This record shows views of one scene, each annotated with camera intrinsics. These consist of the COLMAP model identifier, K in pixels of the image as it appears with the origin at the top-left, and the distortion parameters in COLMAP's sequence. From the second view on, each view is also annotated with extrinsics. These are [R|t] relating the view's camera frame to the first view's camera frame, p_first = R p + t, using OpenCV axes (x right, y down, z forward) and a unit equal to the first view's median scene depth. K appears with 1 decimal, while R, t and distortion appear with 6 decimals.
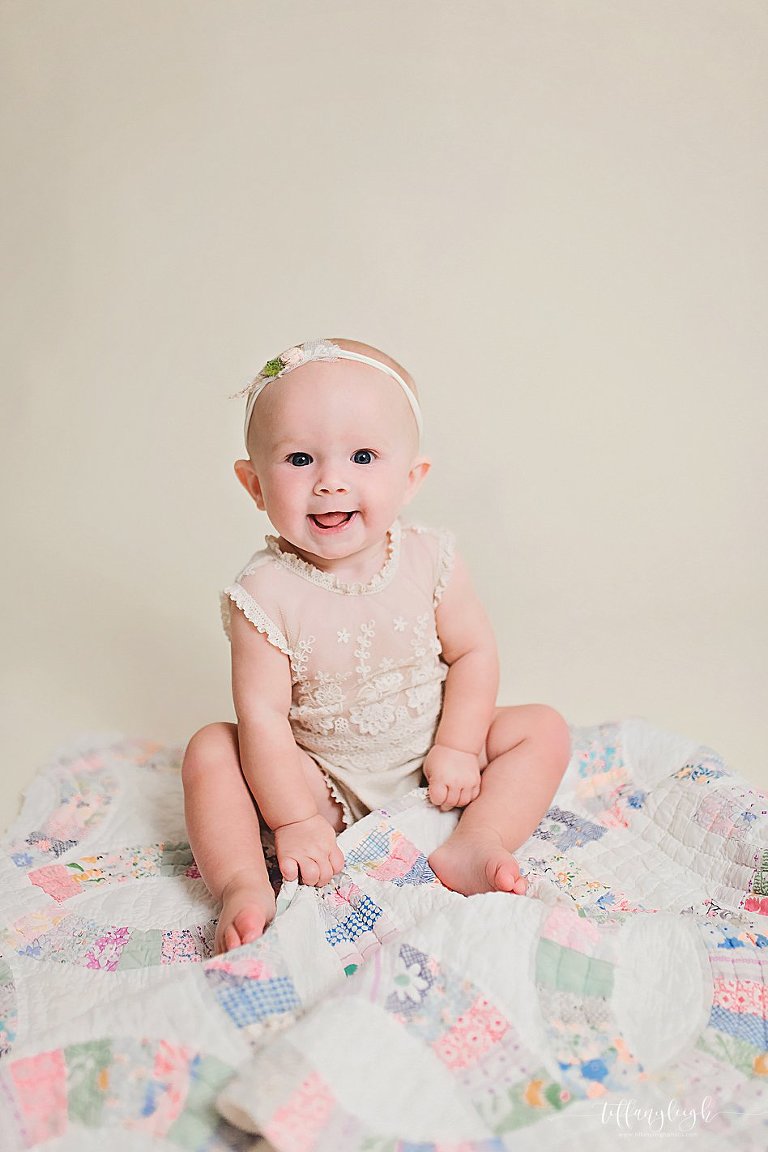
lens RADIAL K [[1153.0, 0, 384.0], [0, 1153.0, 576.0], [0, 0, 1]] dist [0.003117, 0.008634]
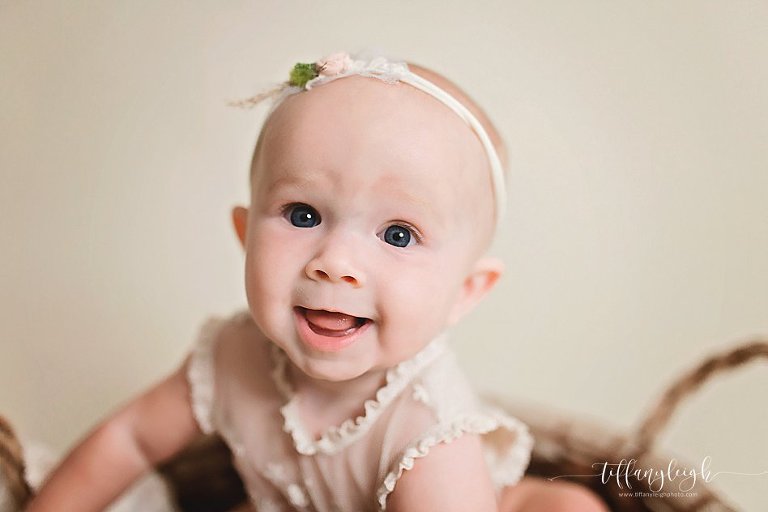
lens RADIAL K [[768.6, 0, 384.0], [0, 768.6, 256.0], [0, 0, 1]] dist [0.003117, 0.008634]
pose [[0.963834, 0.246144, -0.102164, 0.019464], [-0.256334, 0.961119, -0.102678, -0.047383], [0.072918, 0.125152, 0.989454, 0.581105]]
